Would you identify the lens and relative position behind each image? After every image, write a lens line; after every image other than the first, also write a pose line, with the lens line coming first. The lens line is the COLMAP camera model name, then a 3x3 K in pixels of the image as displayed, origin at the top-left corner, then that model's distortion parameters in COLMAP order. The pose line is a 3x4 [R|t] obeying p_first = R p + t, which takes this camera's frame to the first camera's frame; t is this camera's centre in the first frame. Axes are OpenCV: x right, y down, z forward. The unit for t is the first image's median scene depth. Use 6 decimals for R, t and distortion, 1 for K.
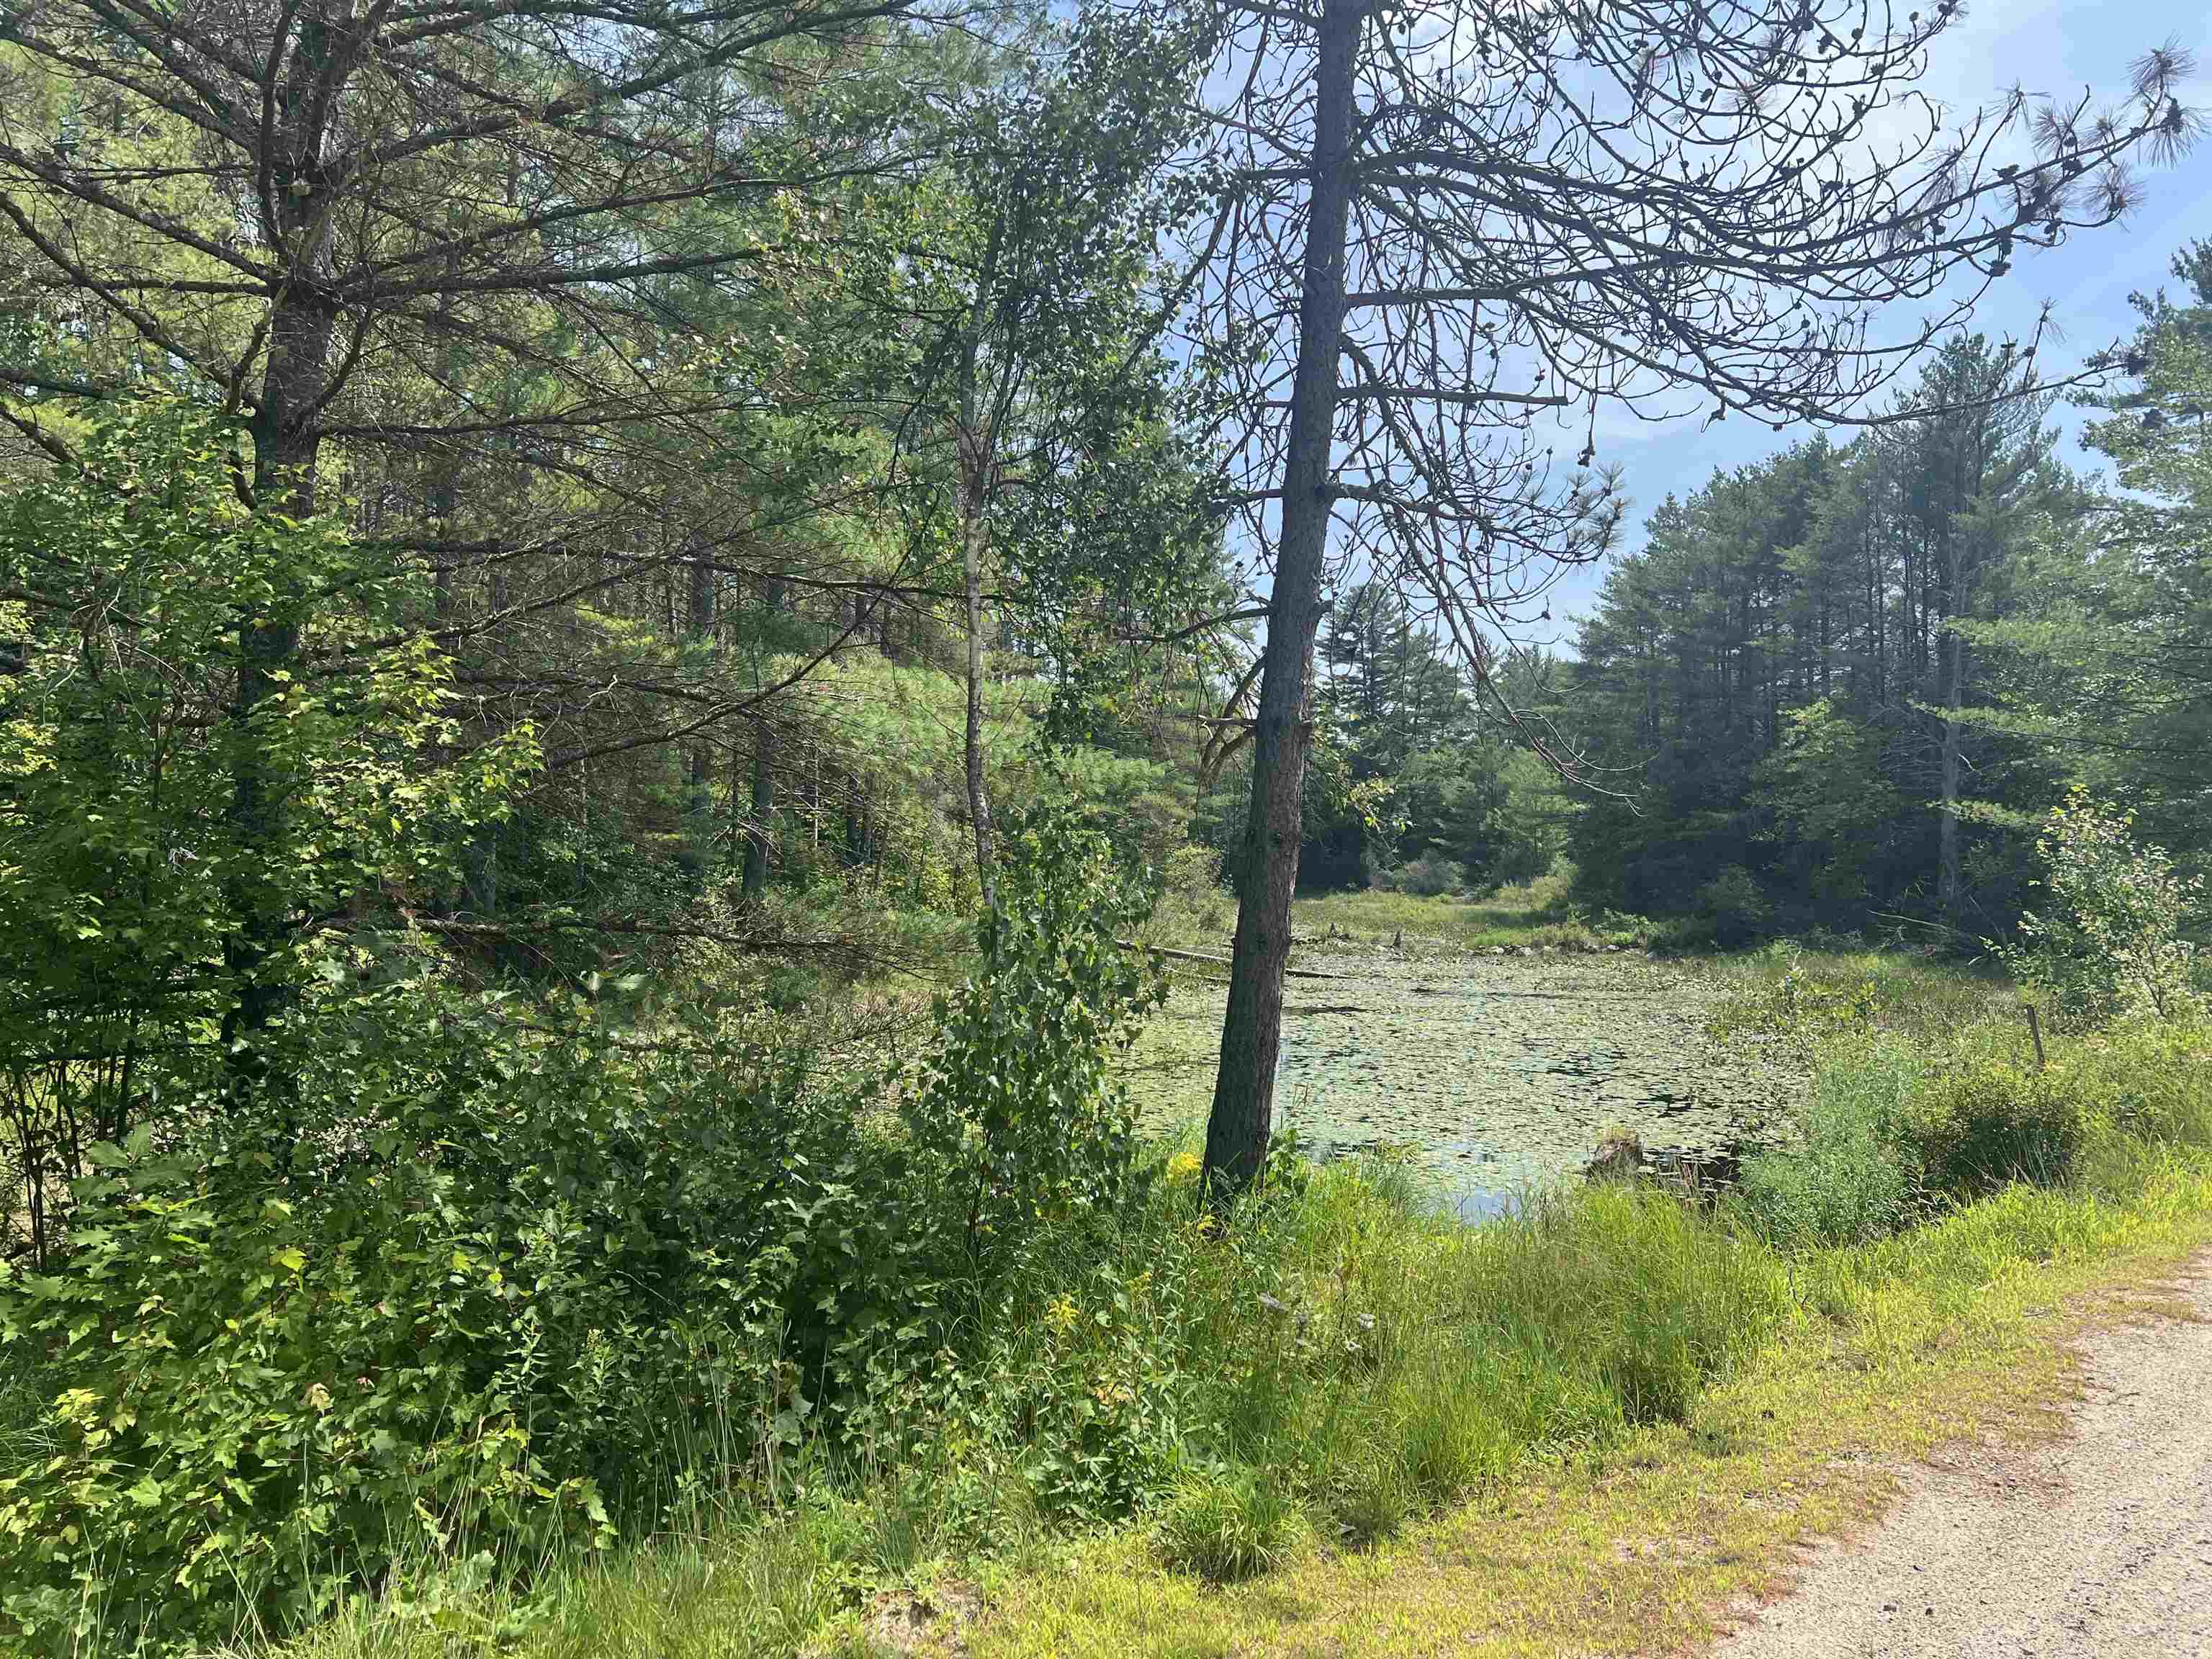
lens RADIAL K [[1666.5, 0, 1116.4], [0, 1666.5, 823.1], [0, 0, 1]] dist [0.054412, -0.055597]
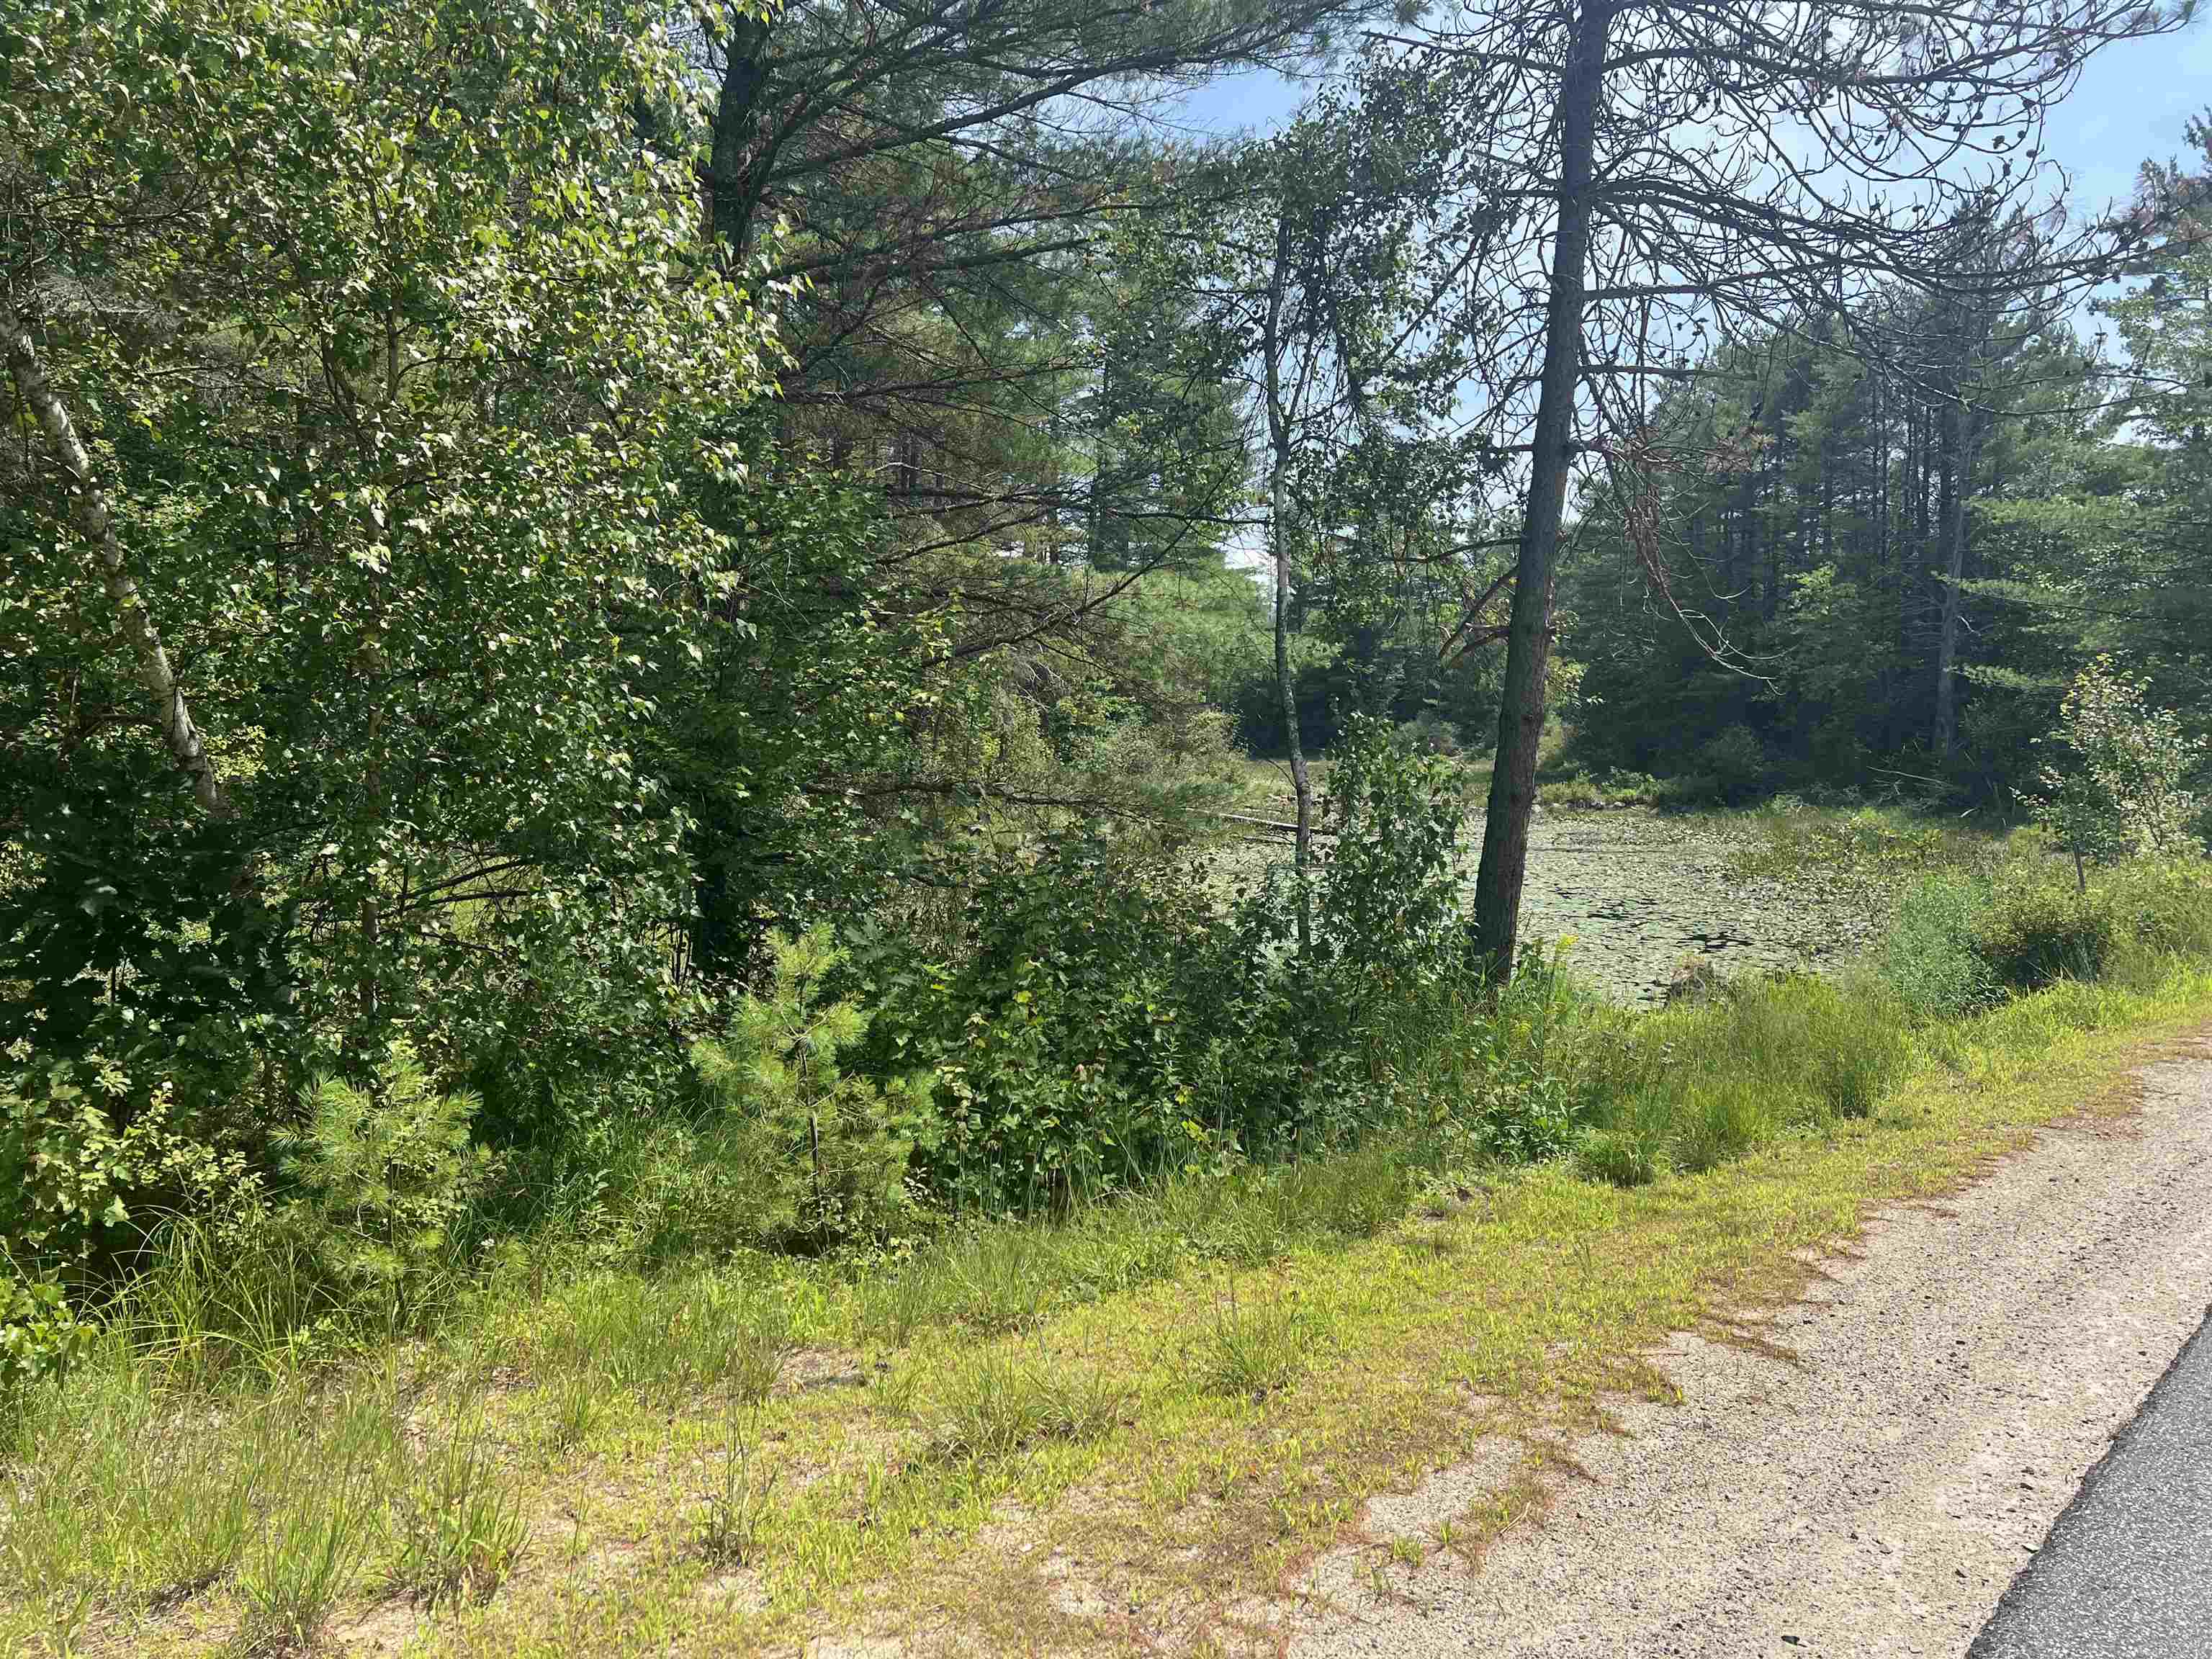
lens RADIAL K [[1666.5, 0, 1100.6], [0, 1666.5, 830.0], [0, 0, 1]] dist [0.054412, -0.055597]
pose [[0.999962, -0.007257, 0.004890, -0.094242], [0.006806, 0.996211, 0.086703, -0.007330], [-0.005501, -0.086667, 0.996222, -0.122014]]
